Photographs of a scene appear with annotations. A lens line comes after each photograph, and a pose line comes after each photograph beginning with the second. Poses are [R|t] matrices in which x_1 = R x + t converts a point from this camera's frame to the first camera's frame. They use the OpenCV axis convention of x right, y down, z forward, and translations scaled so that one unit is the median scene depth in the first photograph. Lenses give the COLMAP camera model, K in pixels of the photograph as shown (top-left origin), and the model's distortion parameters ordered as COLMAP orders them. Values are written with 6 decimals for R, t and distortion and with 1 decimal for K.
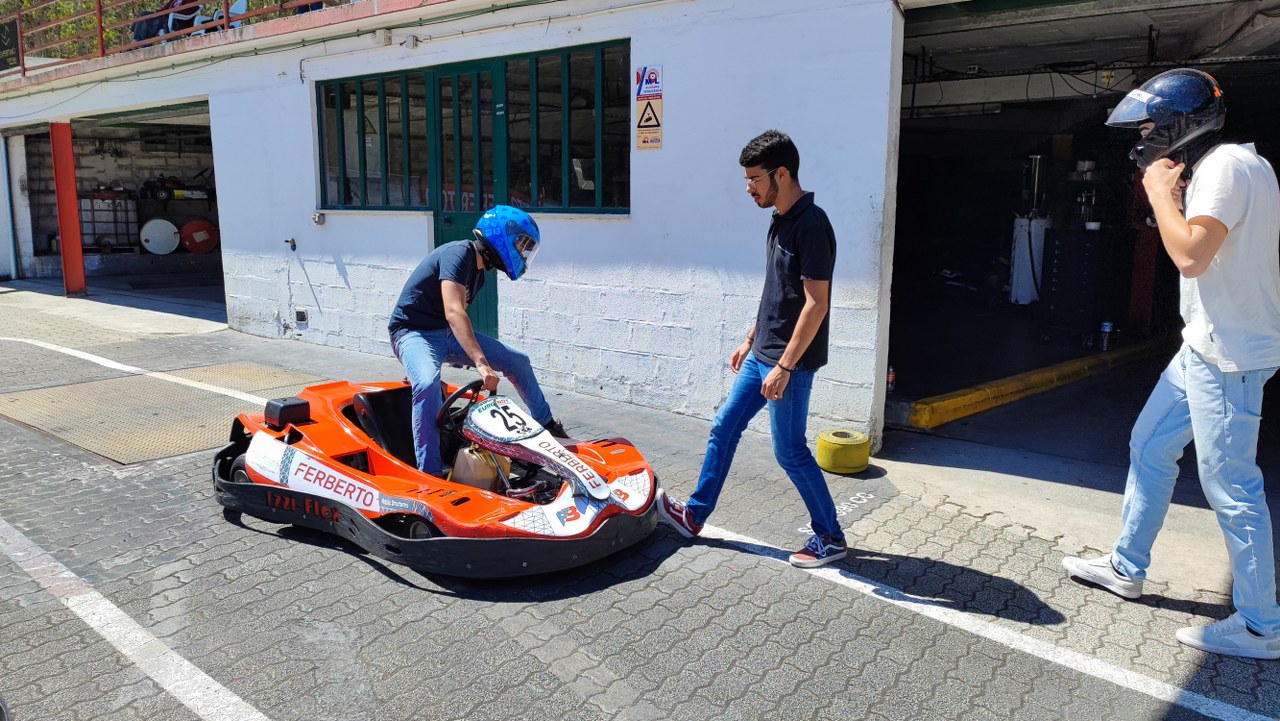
lens RADIAL K [[962.0, 0, 626.5], [0, 962.0, 363.4], [0, 0, 1]] dist [0.075623, -0.113443]
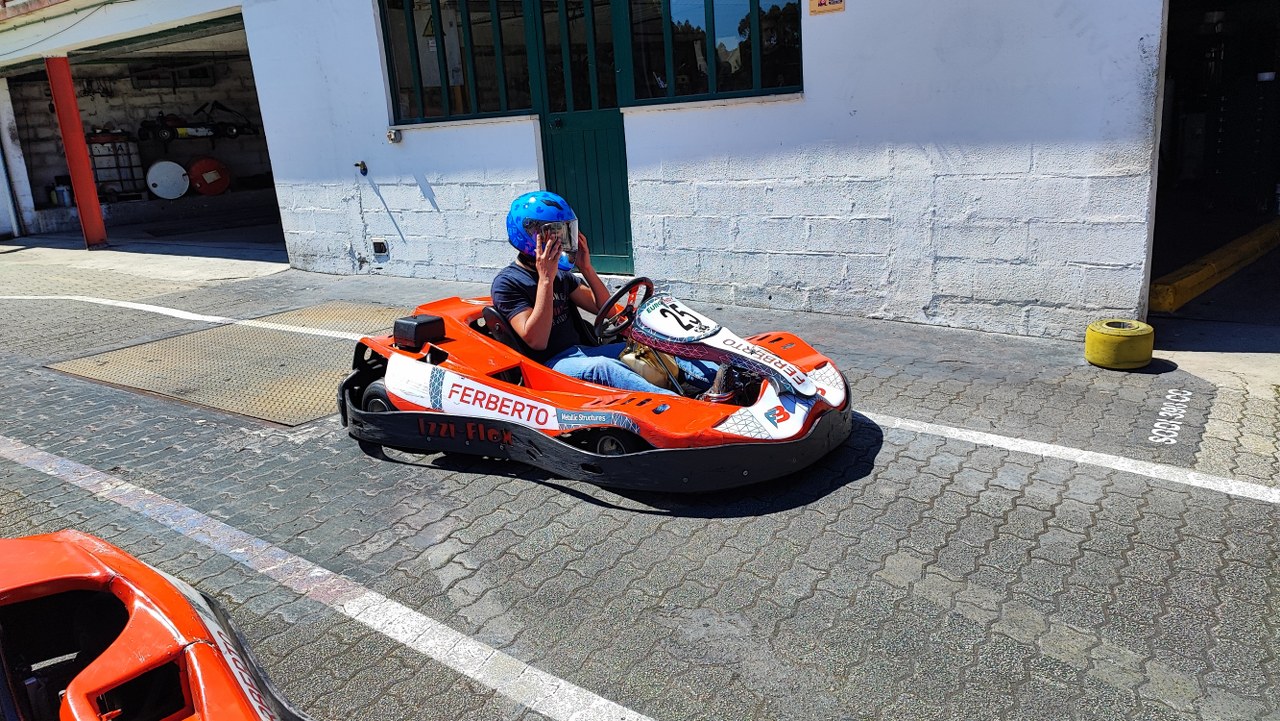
lens RADIAL K [[957.3, 0, 640.0], [0, 957.3, 360.5], [0, 0, 1]] dist [0.061299, -0.065375]
pose [[0.996455, -0.080083, 0.025778, -0.160786], [0.077717, 0.993559, 0.082460, 0.001100], [-0.032216, -0.080164, 0.996261, 0.112746]]
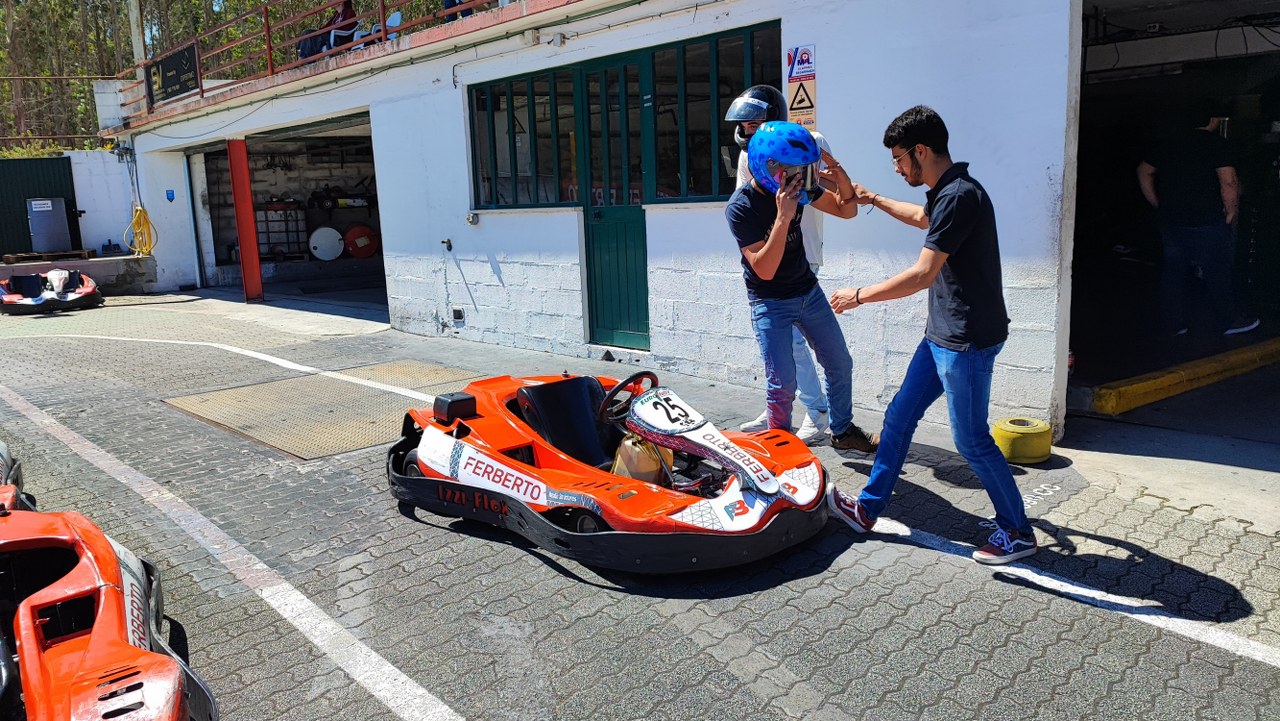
lens RADIAL K [[961.5, 0, 633.8], [0, 961.5, 357.6], [0, 0, 1]] dist [0.049260, -0.073946]
pose [[0.990020, -0.022700, -0.139086, -0.012260], [0.023118, 0.999732, 0.001386, 0.000307], [0.139017, -0.004588, 0.990279, 0.012124]]
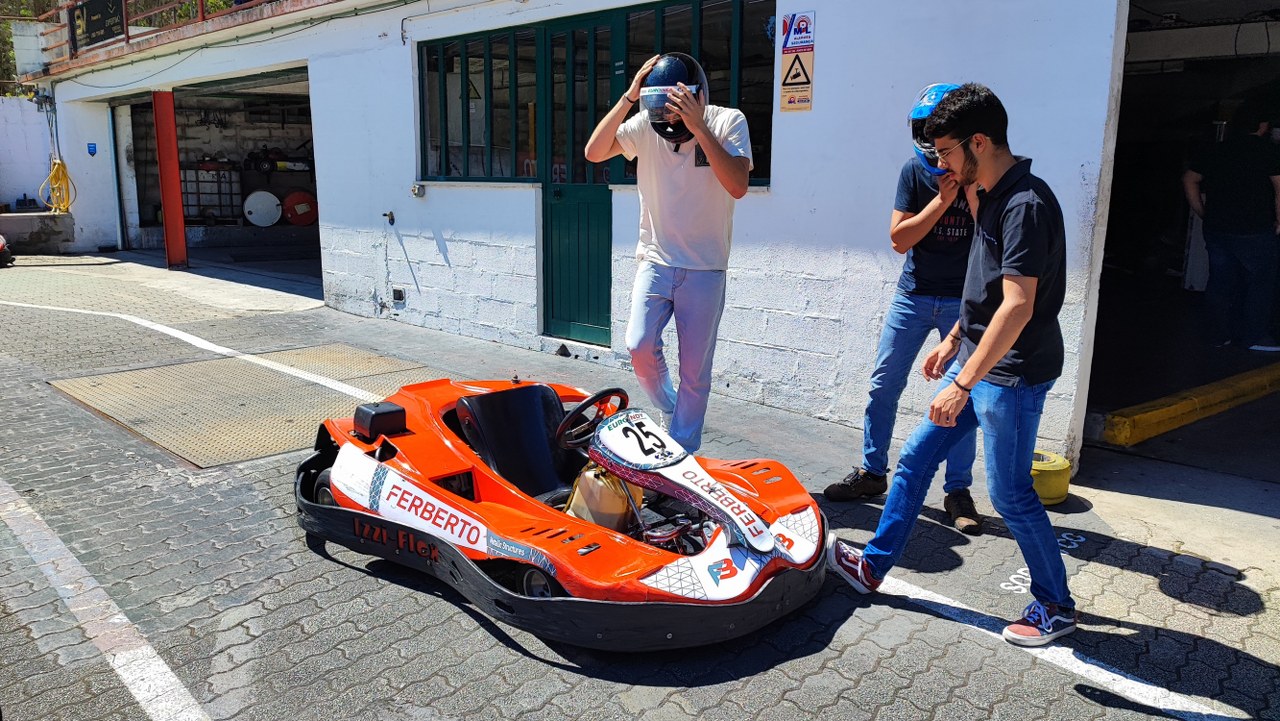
lens RADIAL K [[966.3, 0, 633.2], [0, 966.3, 358.2], [0, 0, 1]] dist [0.057434, -0.083655]
pose [[0.995947, 0.019675, -0.087761, -0.033860], [-0.017804, 0.999598, 0.022053, -0.015888], [0.088160, -0.020401, 0.995897, 0.106423]]
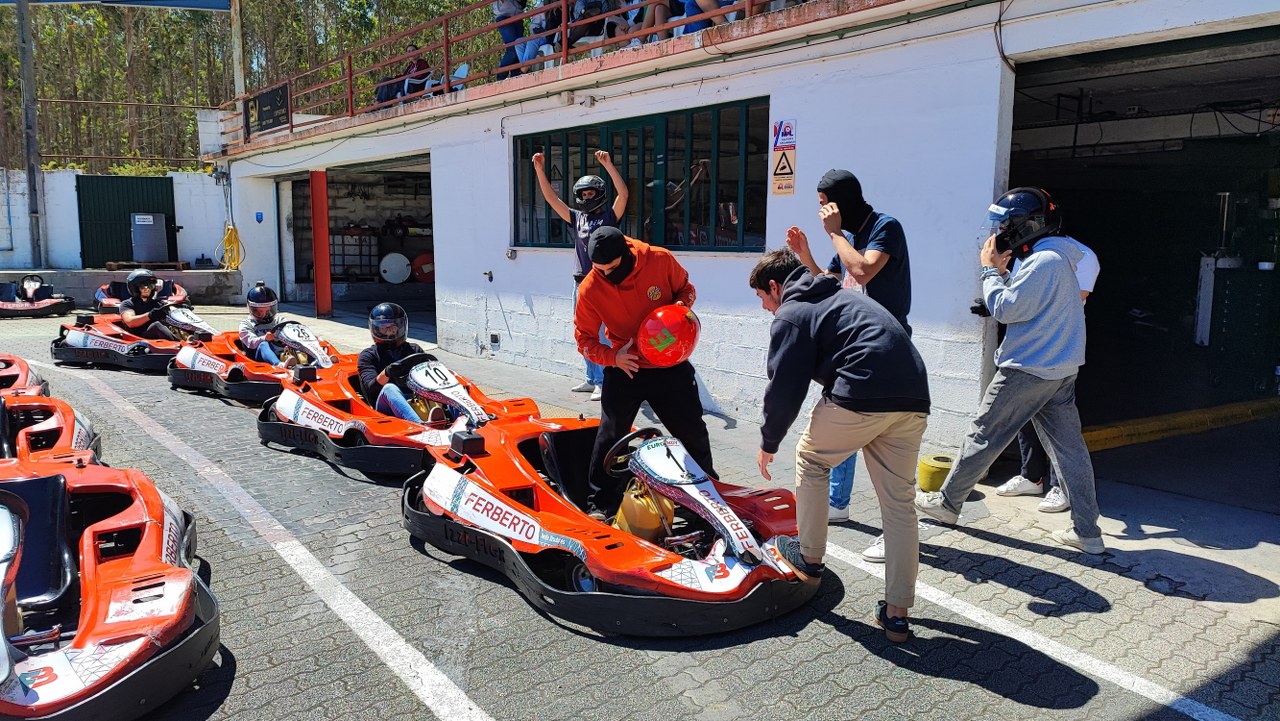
lens RADIAL K [[943.7, 0, 623.5], [0, 943.7, 362.3], [0, 0, 1]] dist [0.049866, 0.001528]
pose [[0.975740, 0.031956, -0.216587, 0.072767], [-0.039136, 0.998815, -0.028942, 0.007539], [0.215405, 0.036716, 0.975834, -0.076030]]
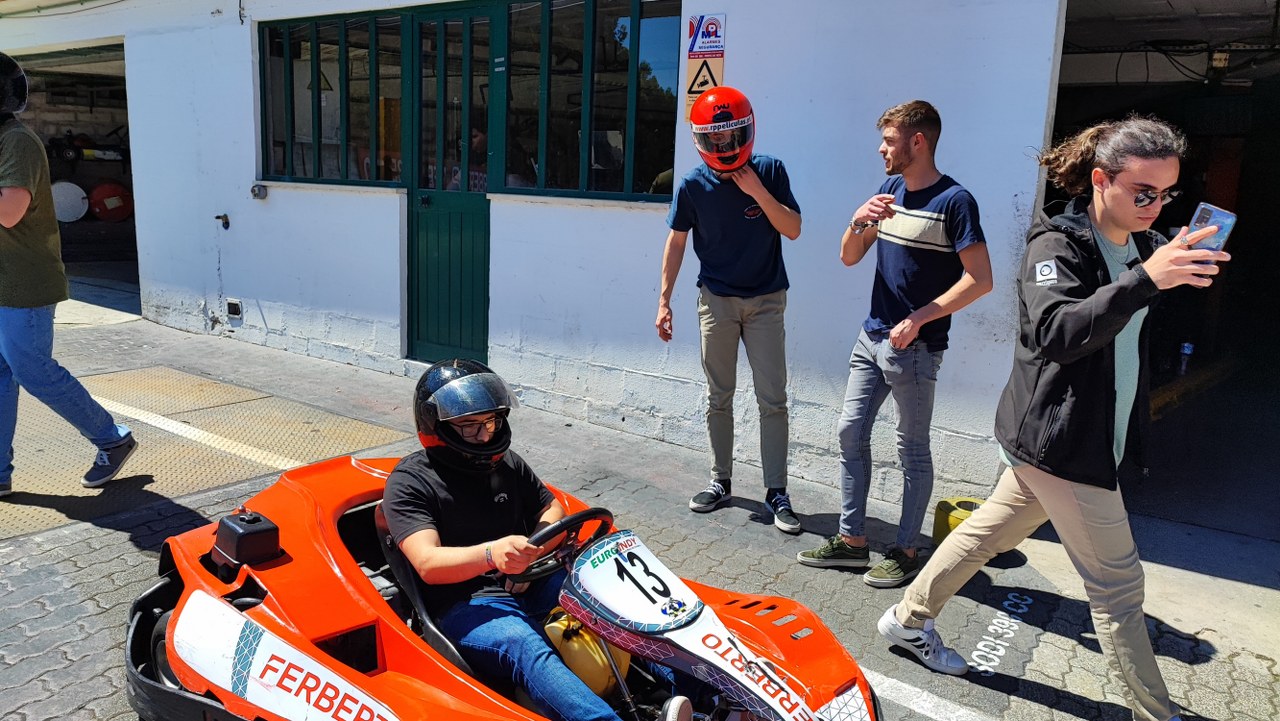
lens RADIAL K [[973.1, 0, 642.8], [0, 973.1, 356.8], [0, 0, 1]] dist [0.058540, -0.097019]
pose [[0.996529, 0.021091, 0.080530, -0.071351], [-0.022286, 0.999654, 0.013968, -0.035075], [-0.080208, -0.015715, 0.996654, 0.180884]]
